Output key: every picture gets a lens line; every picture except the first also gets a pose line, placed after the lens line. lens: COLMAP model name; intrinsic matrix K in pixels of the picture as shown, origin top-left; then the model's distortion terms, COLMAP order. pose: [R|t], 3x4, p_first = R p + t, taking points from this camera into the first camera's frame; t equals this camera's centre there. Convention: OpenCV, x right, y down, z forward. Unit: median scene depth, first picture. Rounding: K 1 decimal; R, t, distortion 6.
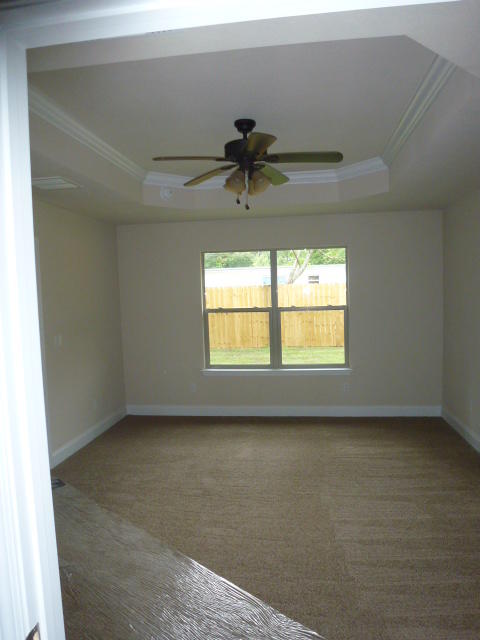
lens RADIAL K [[455.7, 0, 240.4], [0, 455.7, 324.0], [0, 0, 1]] dist [-0.044961, 0.004477]
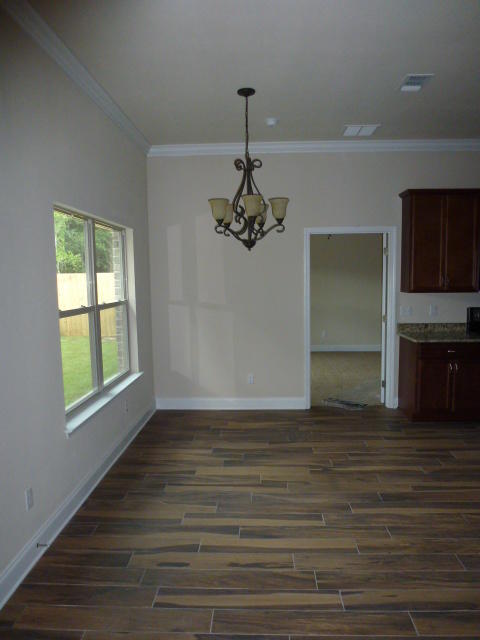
lens RADIAL K [[455.7, 0, 240.4], [0, 455.7, 324.0], [0, 0, 1]] dist [-0.044961, 0.004477]
pose [[-0.093605, -0.067830, 0.993296, -0.613927], [0.094900, 0.992526, 0.076720, -0.038922], [-0.991076, 0.101445, -0.086468, 0.844946]]
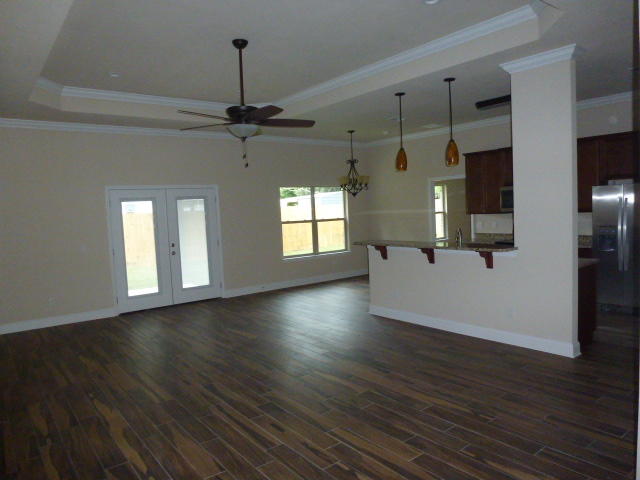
lens RADIAL K [[455.7, 0, 321.4], [0, 455.7, 238.3], [0, 0, 1]] dist [-0.044961, 0.004477]
pose [[0.698508, -0.042782, 0.714322, -1.148781], [0.075009, 0.997090, -0.013631, 0.060268], [-0.711660, 0.063102, 0.699684, -0.232032]]
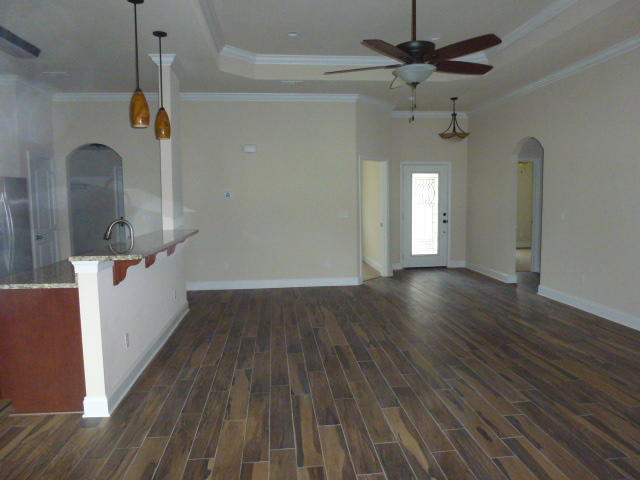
lens RADIAL K [[455.7, 0, 321.4], [0, 455.7, 238.3], [0, 0, 1]] dist [-0.044961, 0.004477]
pose [[-0.970620, 0.066746, -0.231176, -0.353116], [0.027844, 0.985458, 0.167620, -0.036007], [0.239003, 0.156258, -0.958364, 1.059056]]
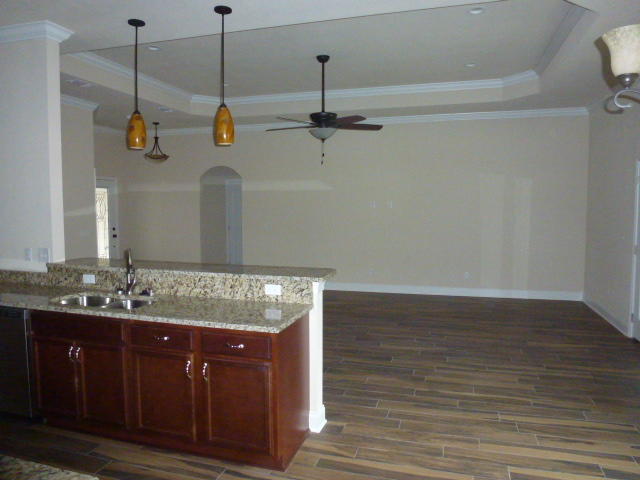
lens RADIAL K [[455.7, 0, 321.4], [0, 455.7, 238.3], [0, 0, 1]] dist [-0.044961, 0.004477]
pose [[-0.144951, 0.110815, -0.983214, 0.331097], [-0.067016, 0.990327, 0.121497, -0.052402], [0.987167, 0.083502, -0.136123, 0.579165]]
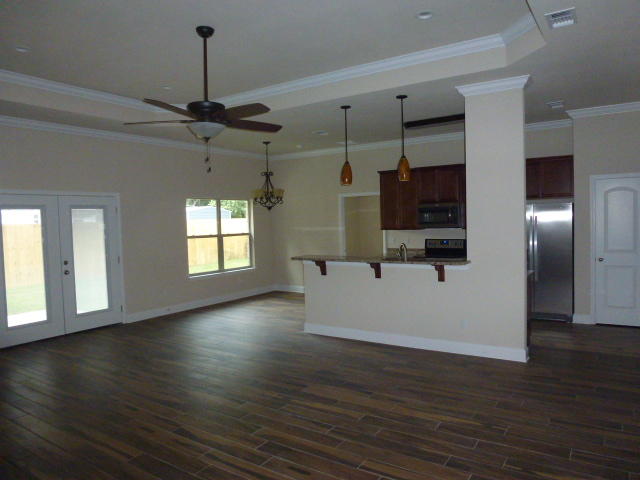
lens RADIAL K [[455.7, 0, 321.4], [0, 455.7, 238.3], [0, 0, 1]] dist [-0.044961, 0.004477]
pose [[0.437558, -0.012608, 0.899102, -1.220162], [0.081107, 0.996379, -0.025499, 0.048128], [-0.895525, 0.084081, 0.436996, -0.030248]]
